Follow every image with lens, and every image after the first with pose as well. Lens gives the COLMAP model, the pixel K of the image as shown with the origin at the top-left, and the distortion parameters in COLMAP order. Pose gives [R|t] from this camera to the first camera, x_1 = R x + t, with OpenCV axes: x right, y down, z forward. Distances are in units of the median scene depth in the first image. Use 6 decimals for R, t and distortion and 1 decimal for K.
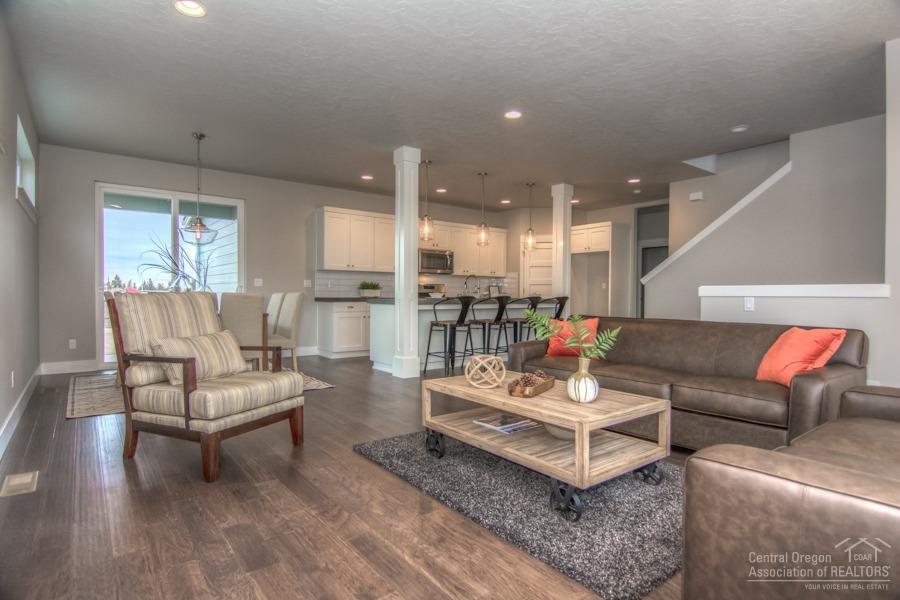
lens RADIAL K [[476.4, 0, 450.0], [0, 476.4, 300.0], [0, 0, 1]] dist [0.001556, -0.030021]
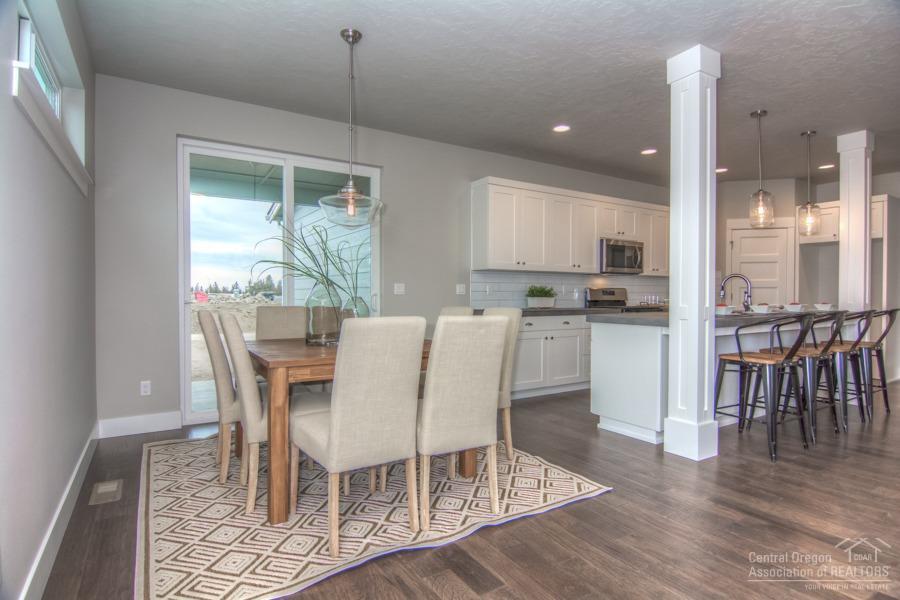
lens RADIAL K [[477.0, 0, 445.7], [0, 477.0, 303.3], [0, 0, 1]] dist [0.002990, -0.032242]
pose [[0.993002, -0.002691, -0.118066, -0.253455], [0.003159, 0.999988, 0.003774, -0.018160], [0.118054, -0.004121, 0.992999, 0.321477]]
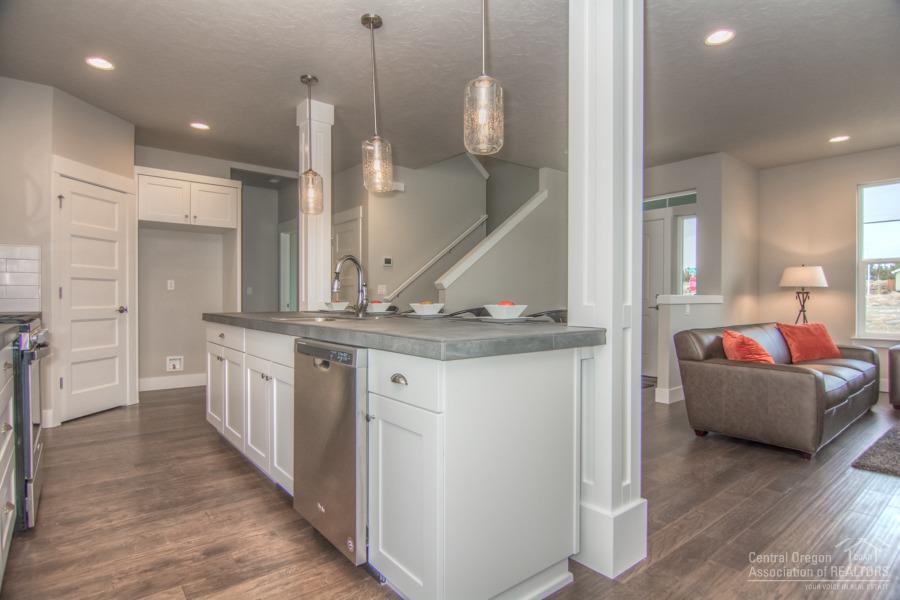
lens RADIAL K [[473.0, 0, 454.4], [0, 473.0, 302.1], [0, 0, 1]] dist [-0.016367, -0.001276]
pose [[-0.014177, -0.012162, 0.999826, -0.338208], [0.007508, 0.999897, 0.012269, -0.018582], [-0.999871, 0.007680, -0.014084, 0.898872]]
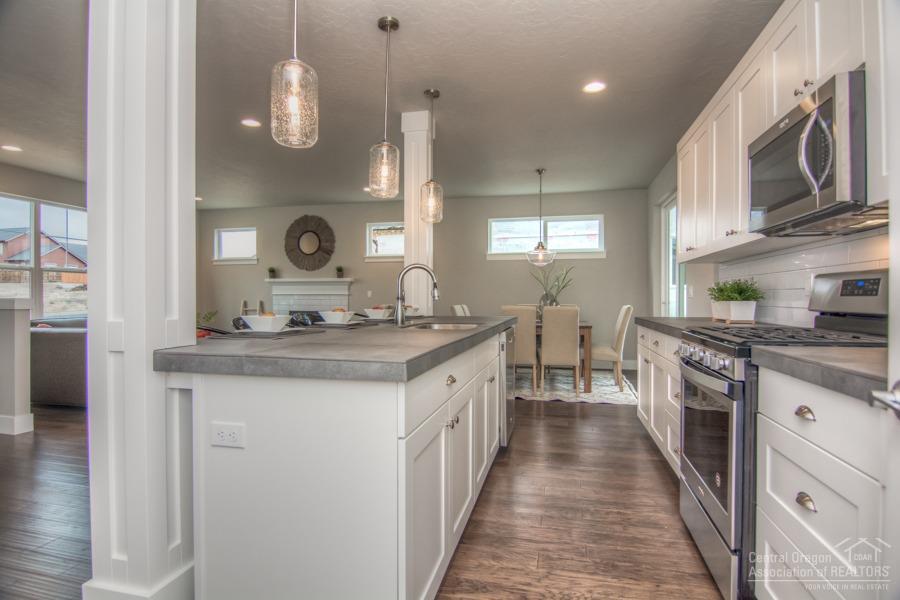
lens RADIAL K [[476.4, 0, 450.0], [0, 476.4, 300.0], [0, 0, 1]] dist [0.001556, -0.030021]
pose [[-0.784785, -0.001627, -0.619766, 0.274278], [-0.007199, 0.999953, 0.006491, -0.025840], [0.619726, 0.009556, -0.784760, 1.311346]]
